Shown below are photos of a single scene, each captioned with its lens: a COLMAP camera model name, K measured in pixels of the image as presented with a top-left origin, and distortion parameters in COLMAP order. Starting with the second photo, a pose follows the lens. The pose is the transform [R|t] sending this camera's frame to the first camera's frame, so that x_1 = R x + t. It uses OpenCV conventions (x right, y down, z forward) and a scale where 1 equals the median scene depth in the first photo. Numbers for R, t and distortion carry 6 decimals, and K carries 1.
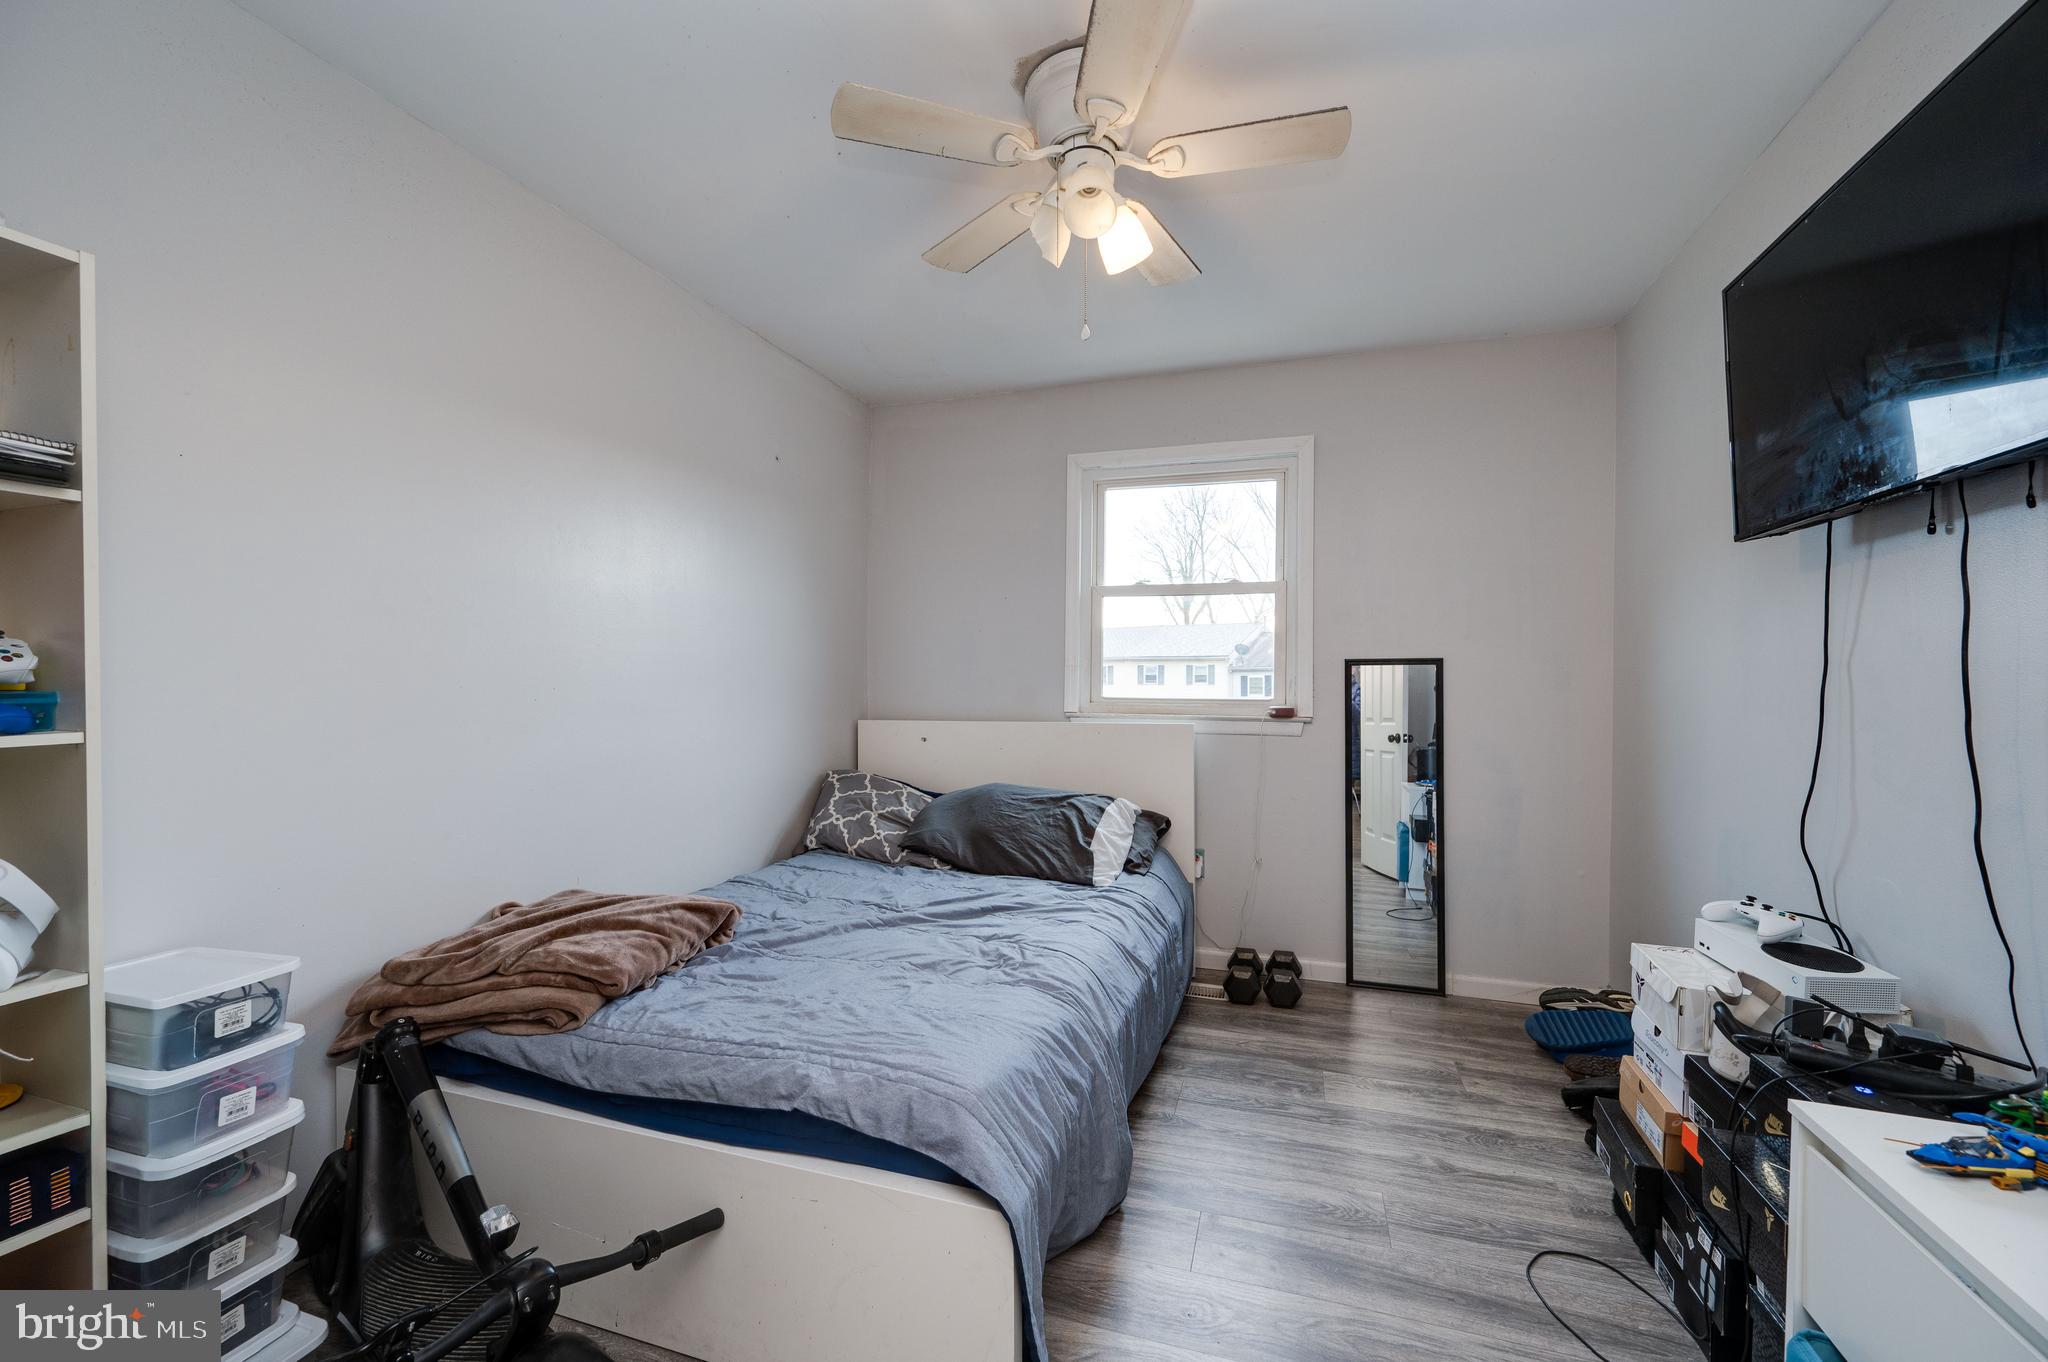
lens RADIAL K [[819.1, 0, 1029.2], [0, 819.1, 682.4], [0, 0, 1]] dist [-0.000890, 0.000219]
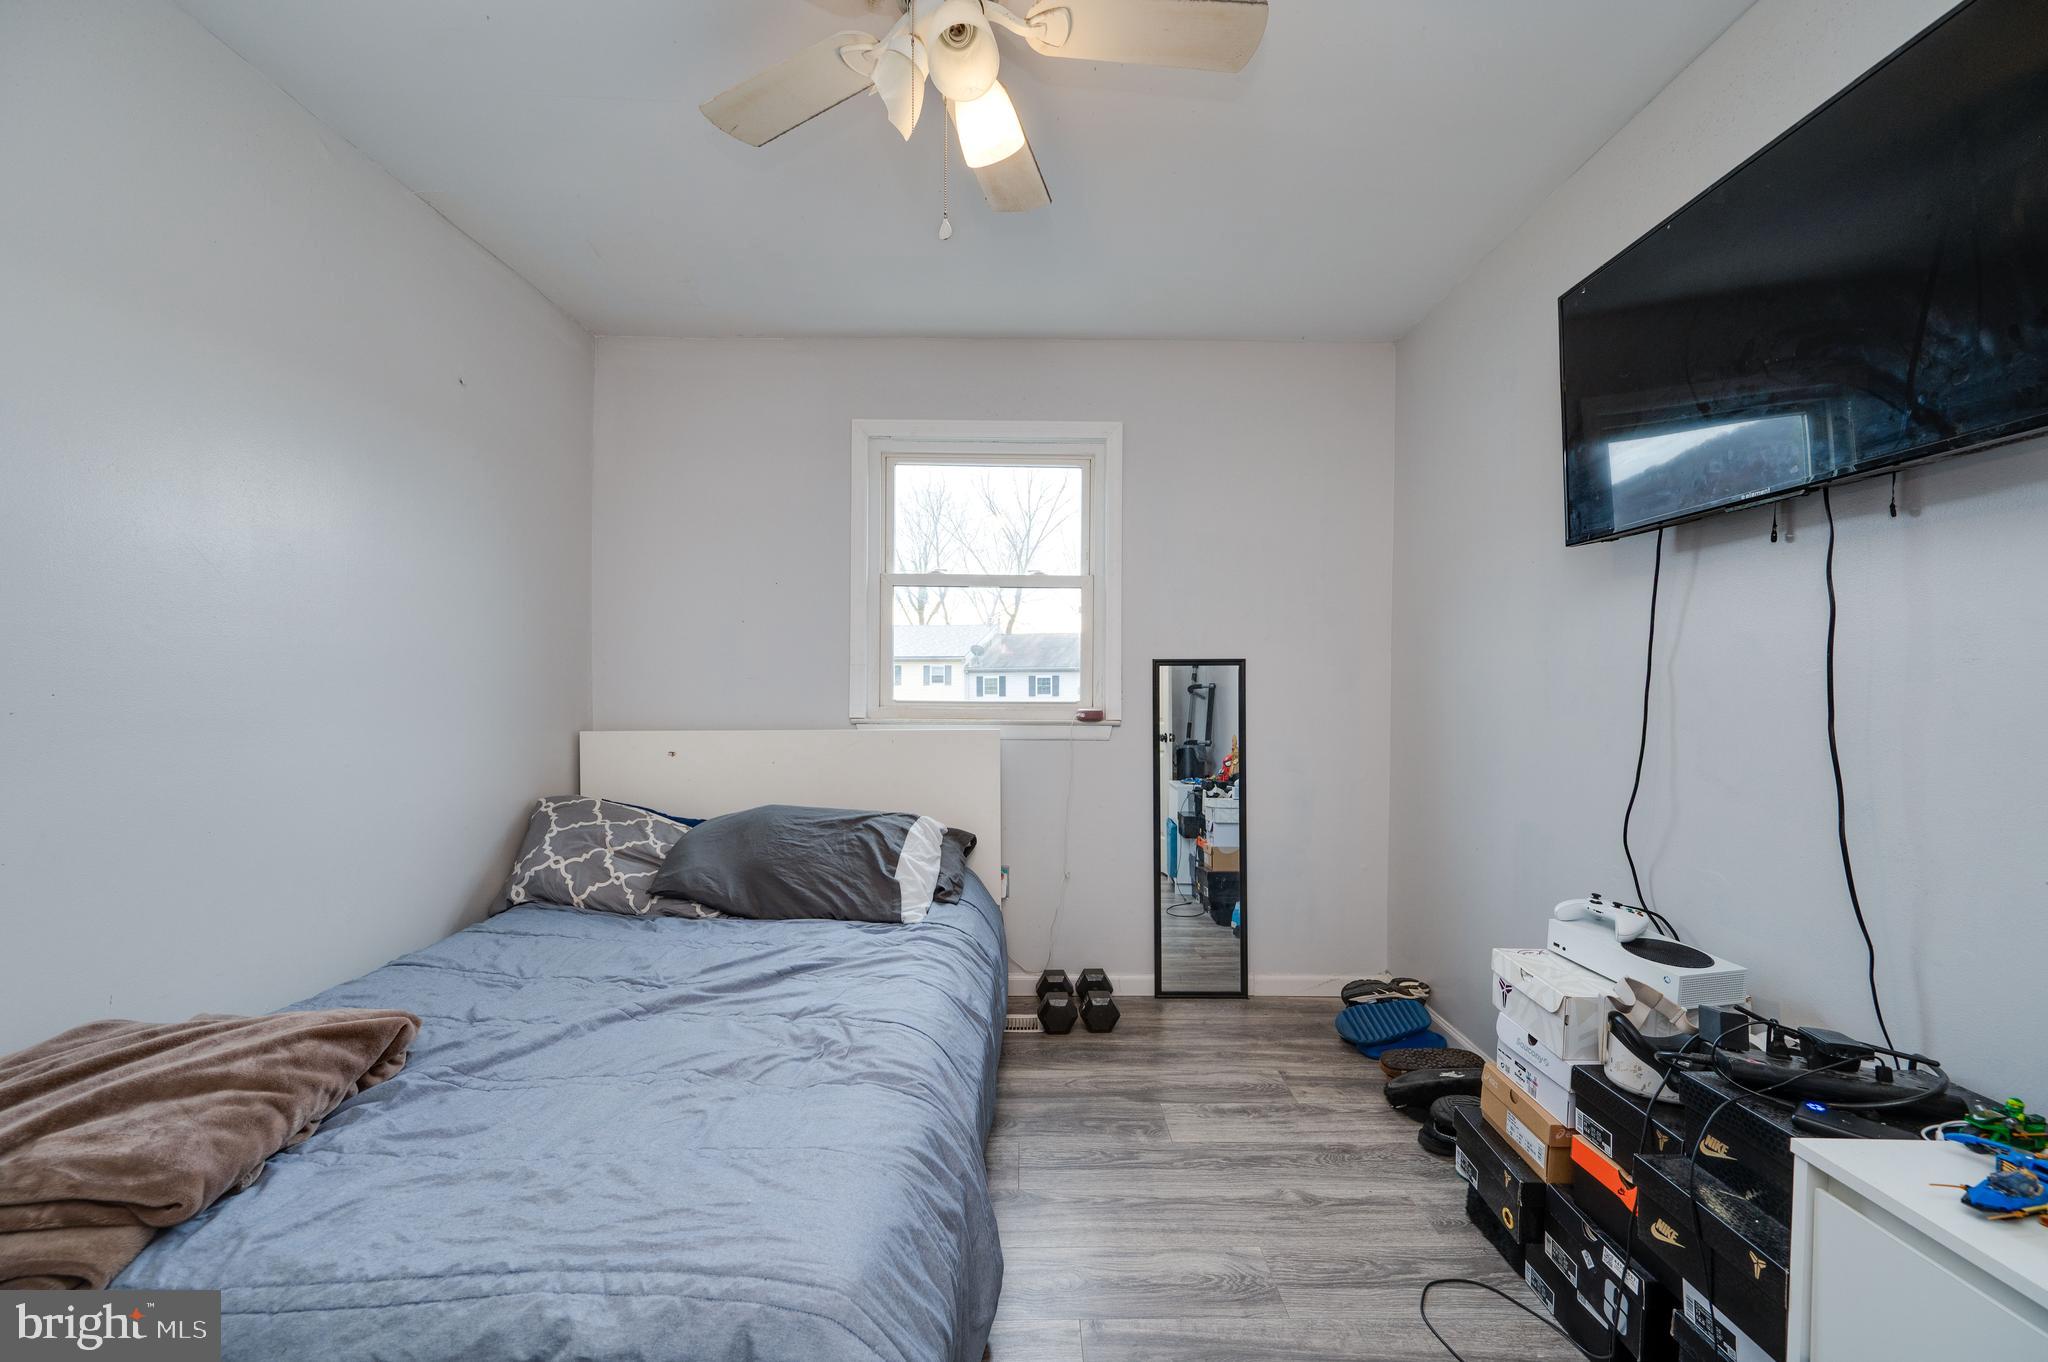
lens RADIAL K [[819.1, 0, 1023.9], [0, 819.1, 693.5], [0, 0, 1]] dist [-0.000890, 0.000219]
pose [[0.949252, -0.004722, 0.314482, -0.091726], [0.000594, 0.999912, 0.013220, -0.001514], [-0.314516, -0.012362, 0.949172, 0.210748]]
